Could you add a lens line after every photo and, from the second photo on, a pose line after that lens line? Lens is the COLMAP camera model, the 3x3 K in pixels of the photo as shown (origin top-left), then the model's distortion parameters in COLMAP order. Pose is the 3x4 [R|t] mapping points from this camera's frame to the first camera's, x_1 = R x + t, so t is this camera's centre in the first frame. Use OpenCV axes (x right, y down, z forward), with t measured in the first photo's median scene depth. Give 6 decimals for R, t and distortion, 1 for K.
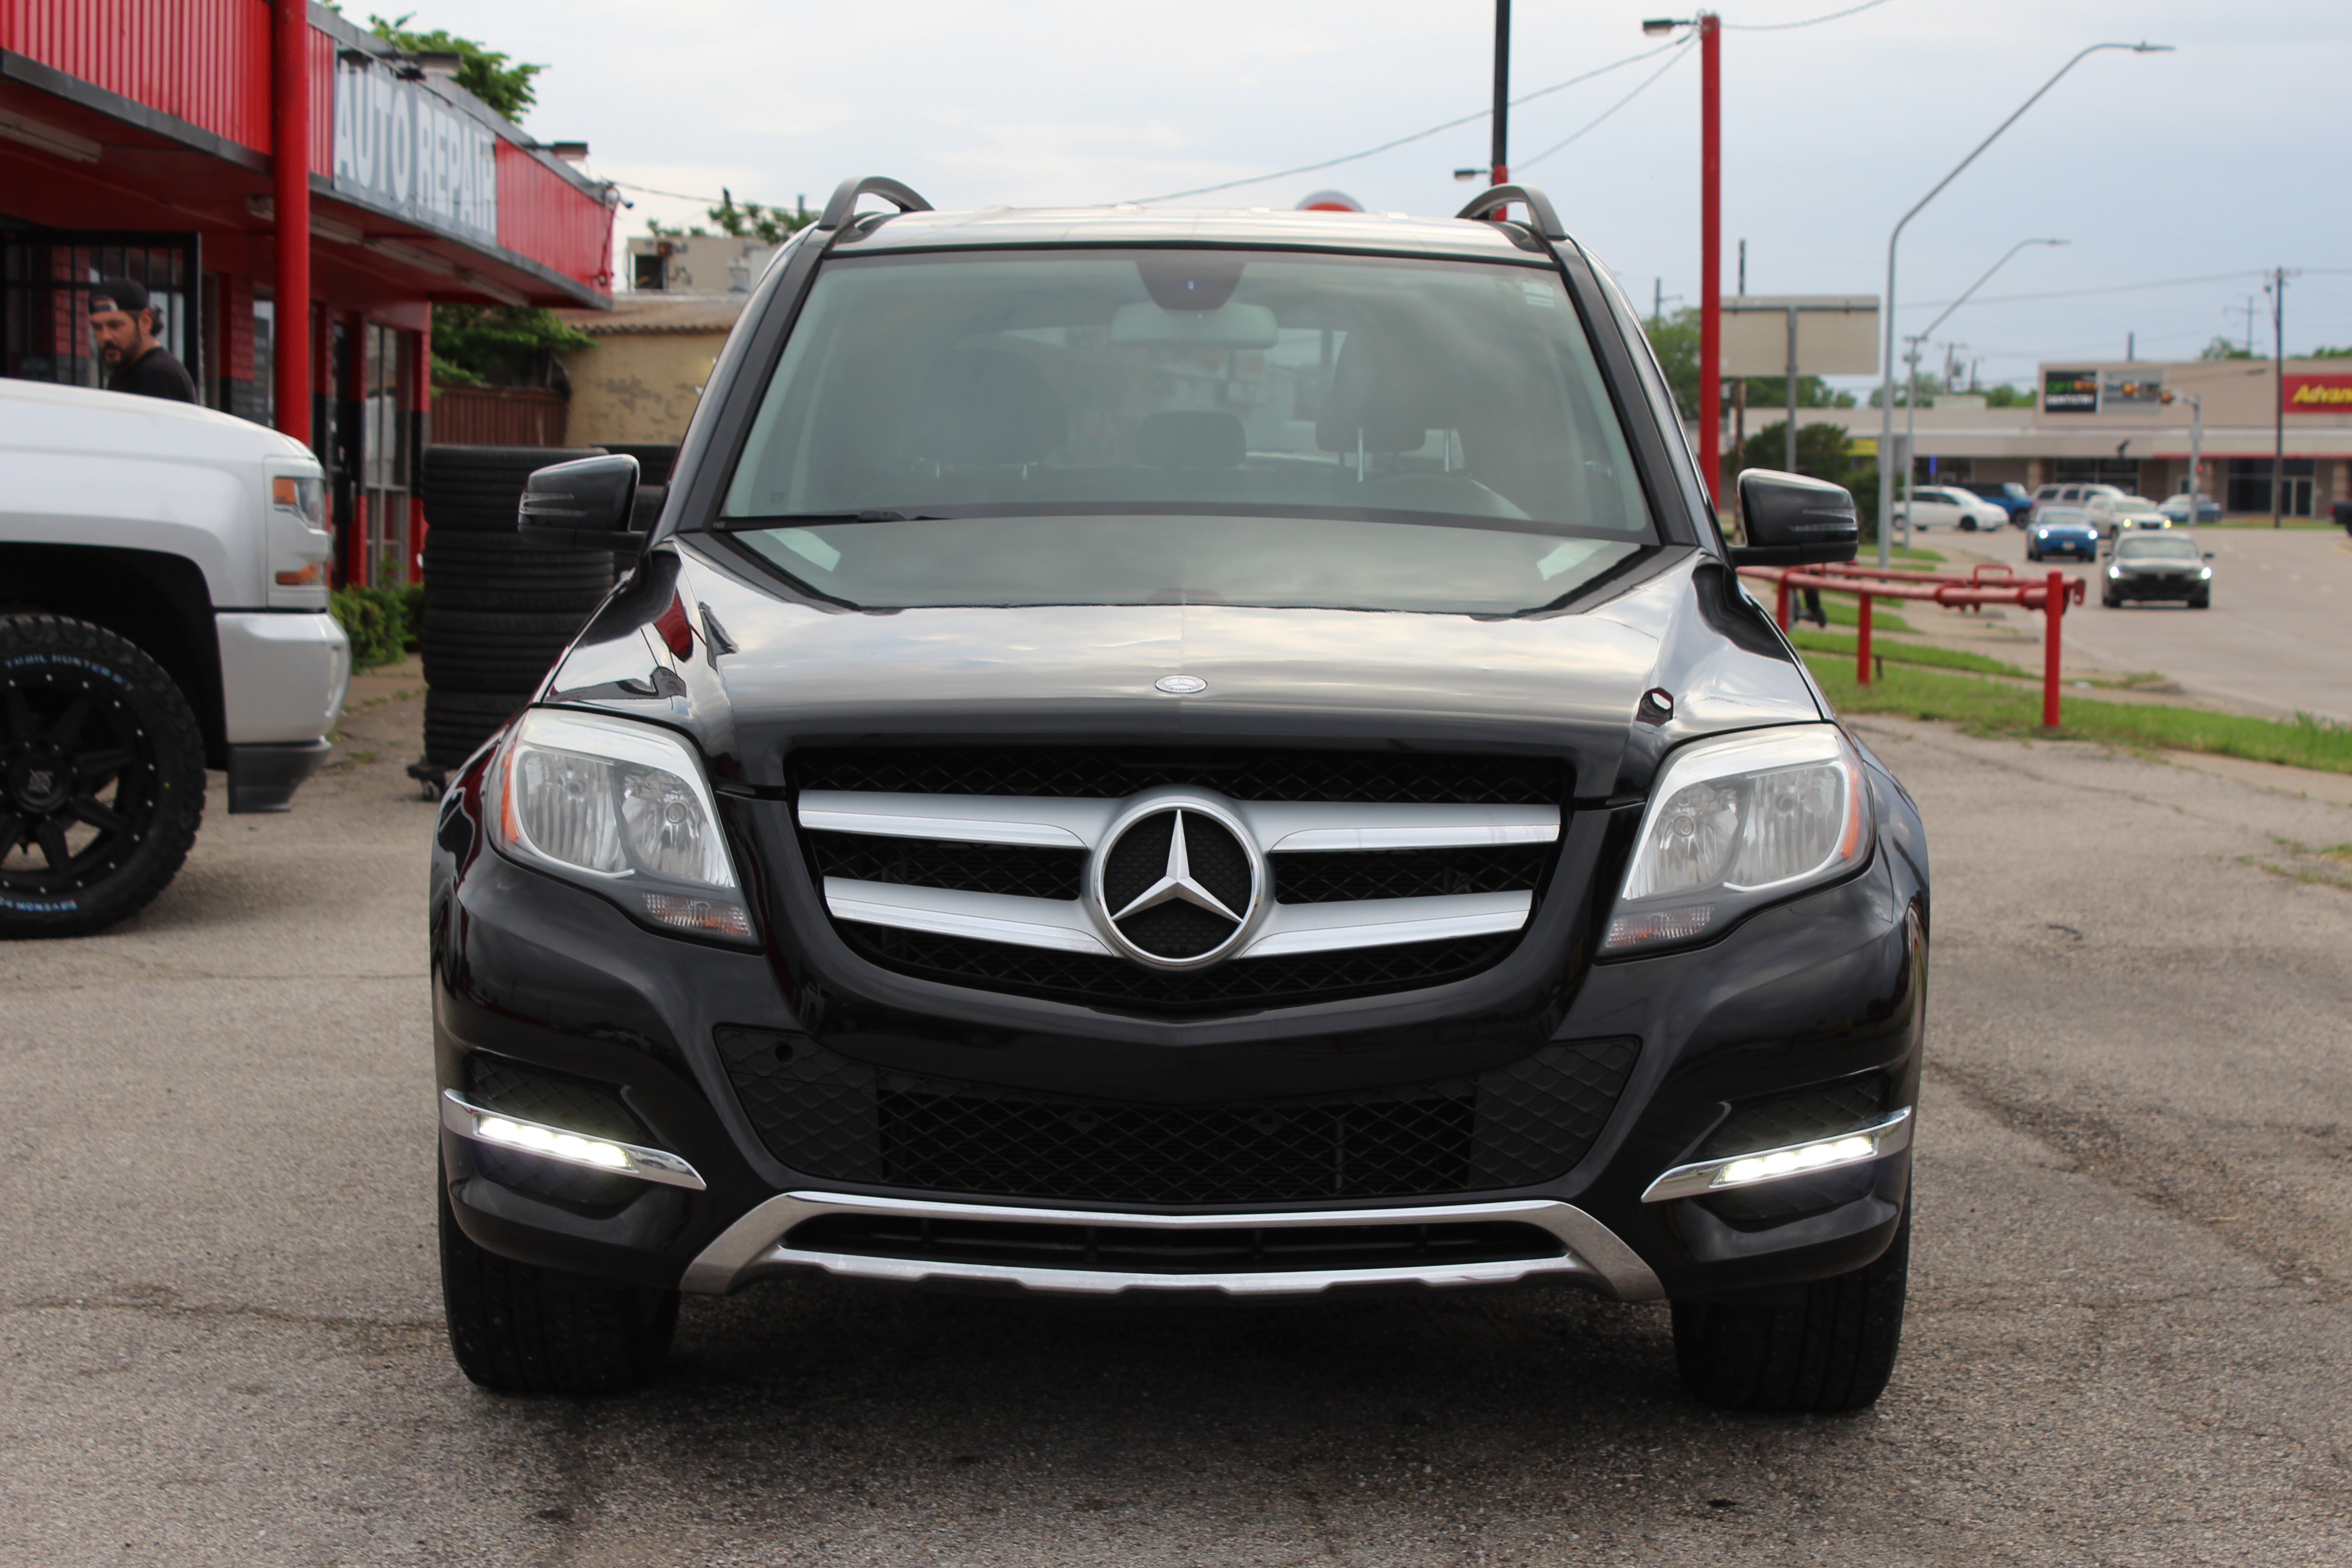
lens RADIAL K [[4298.3, 0, 1177.3], [0, 4298.3, 782.8], [0, 0, 1]] dist [0.034413, -0.002154]
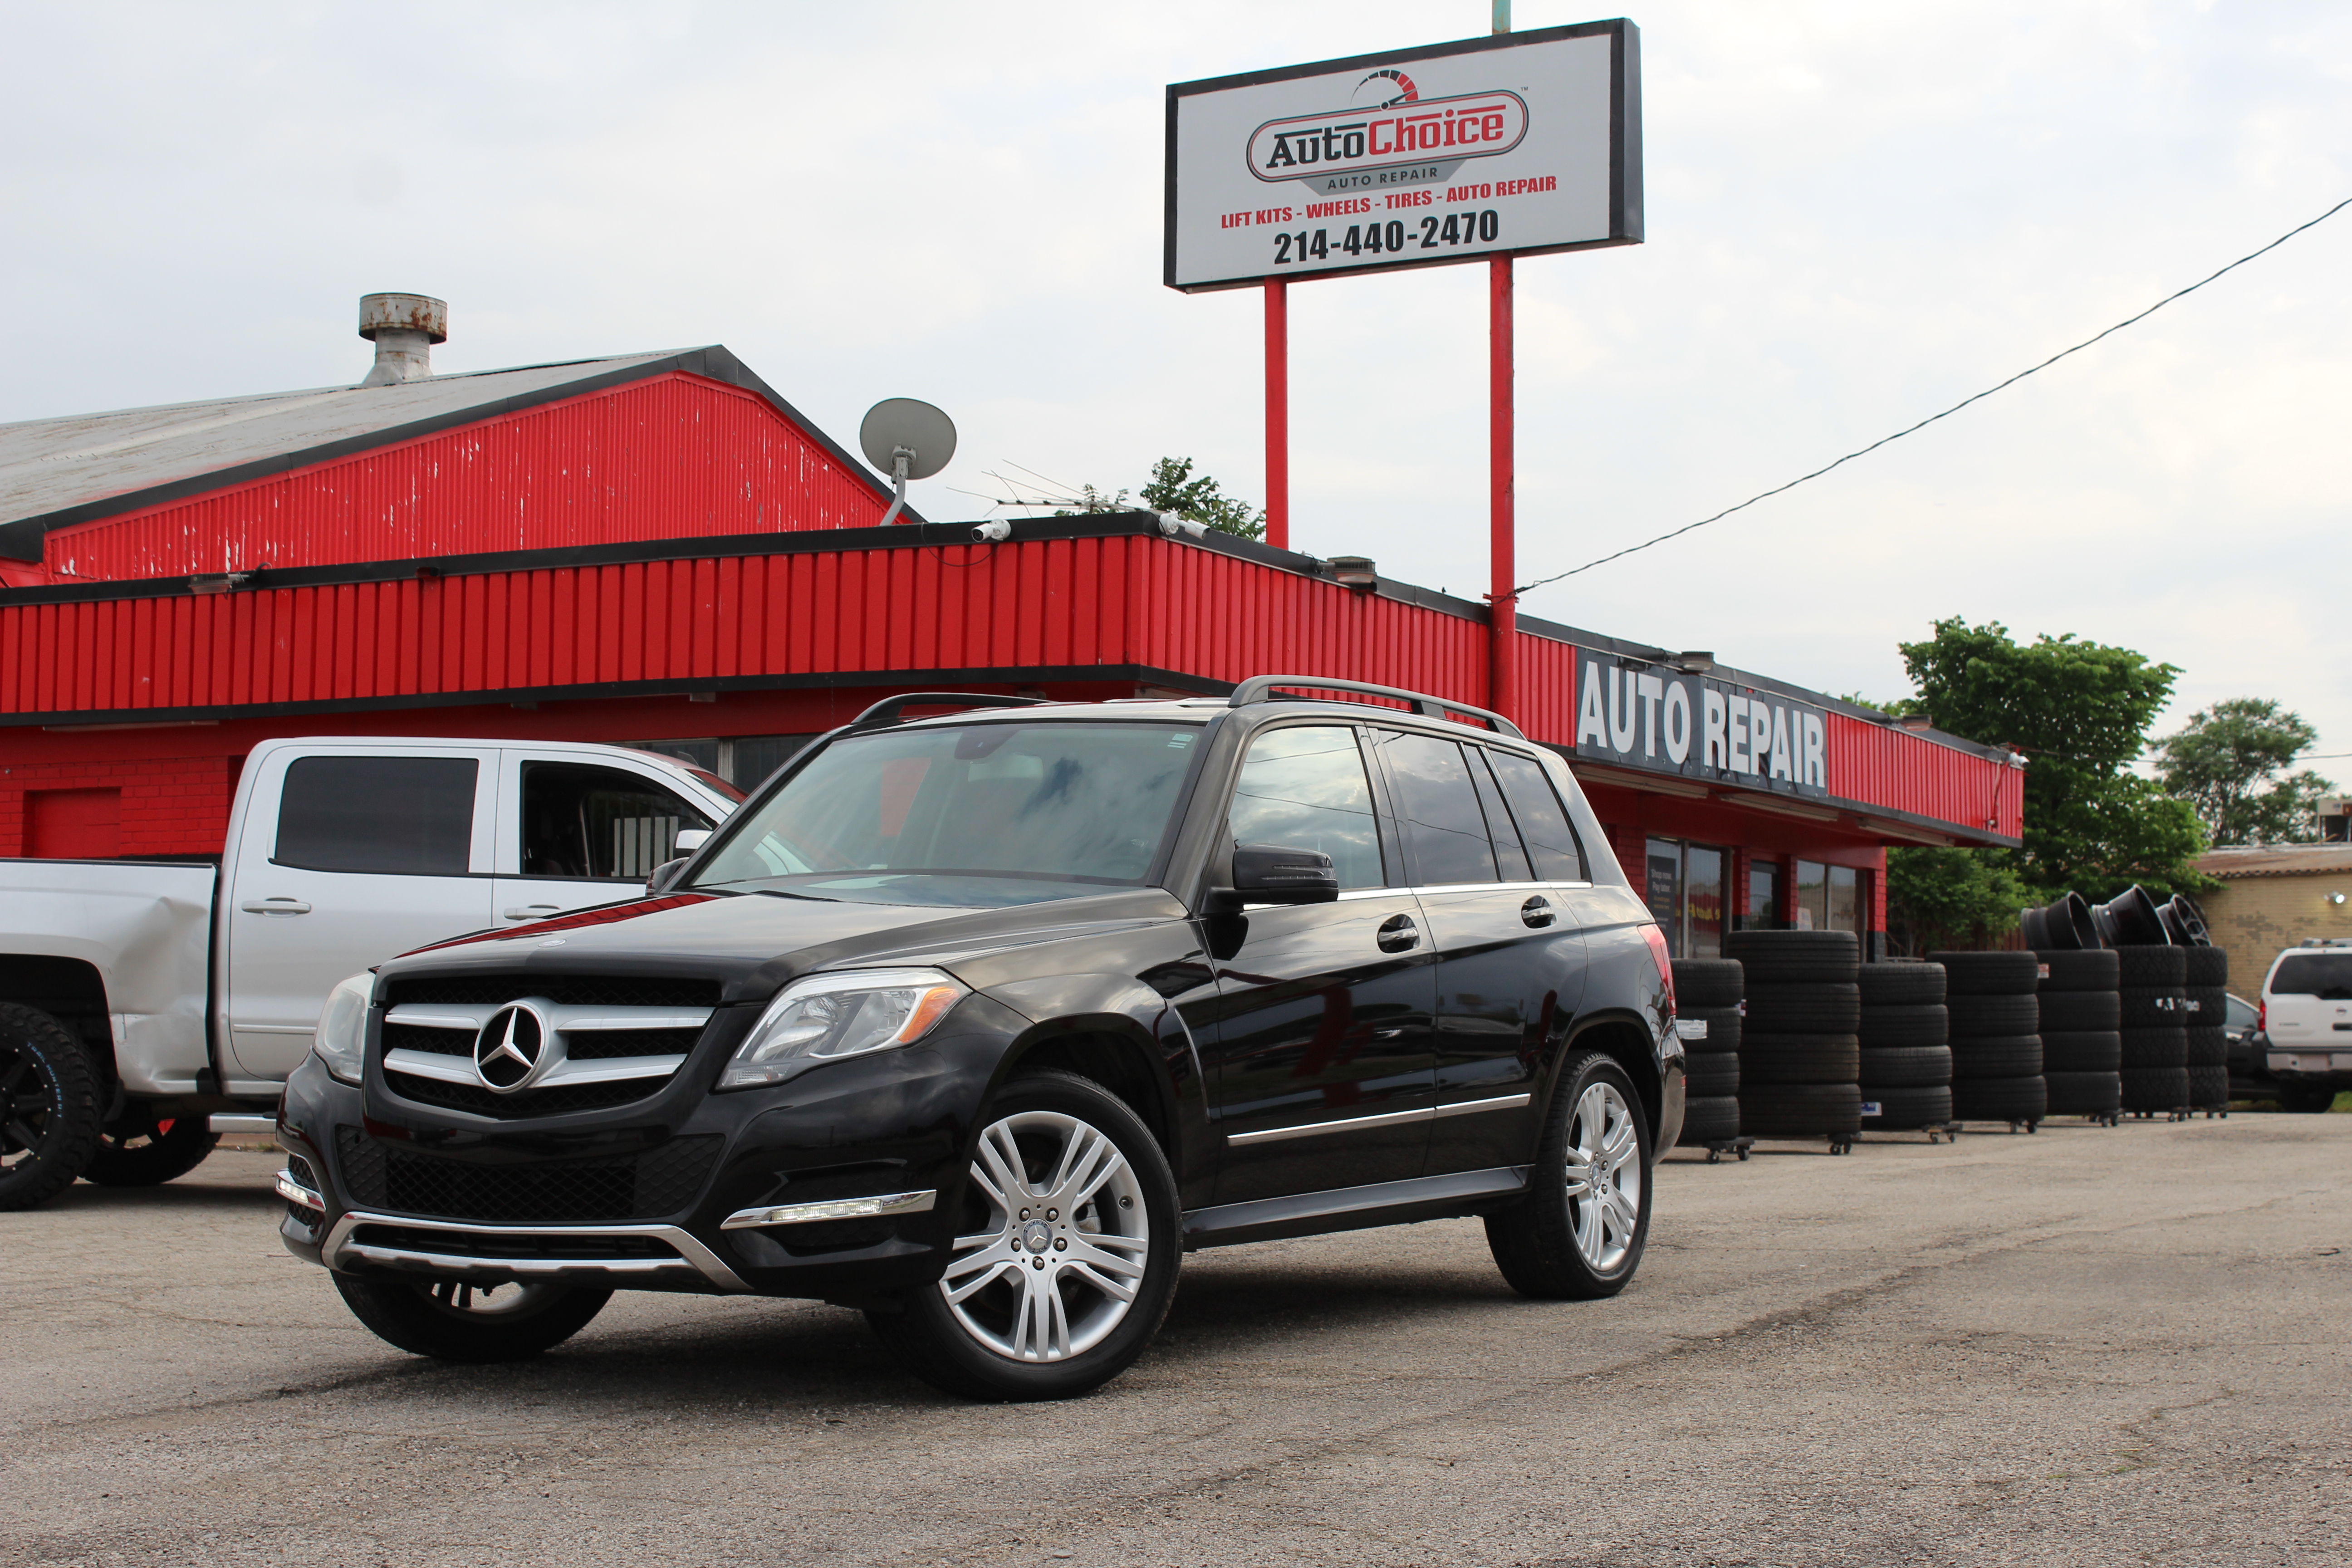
lens RADIAL K [[3606.0, 0, 1175.7], [0, 3606.0, 791.6], [0, 0, 1]] dist [-0.036005, 0.162515]
pose [[0.861029, -0.042037, -0.506816, 1.020156], [-0.028770, 0.990955, -0.131070, 0.107729], [0.507742, 0.127437, 0.852032, -0.183835]]
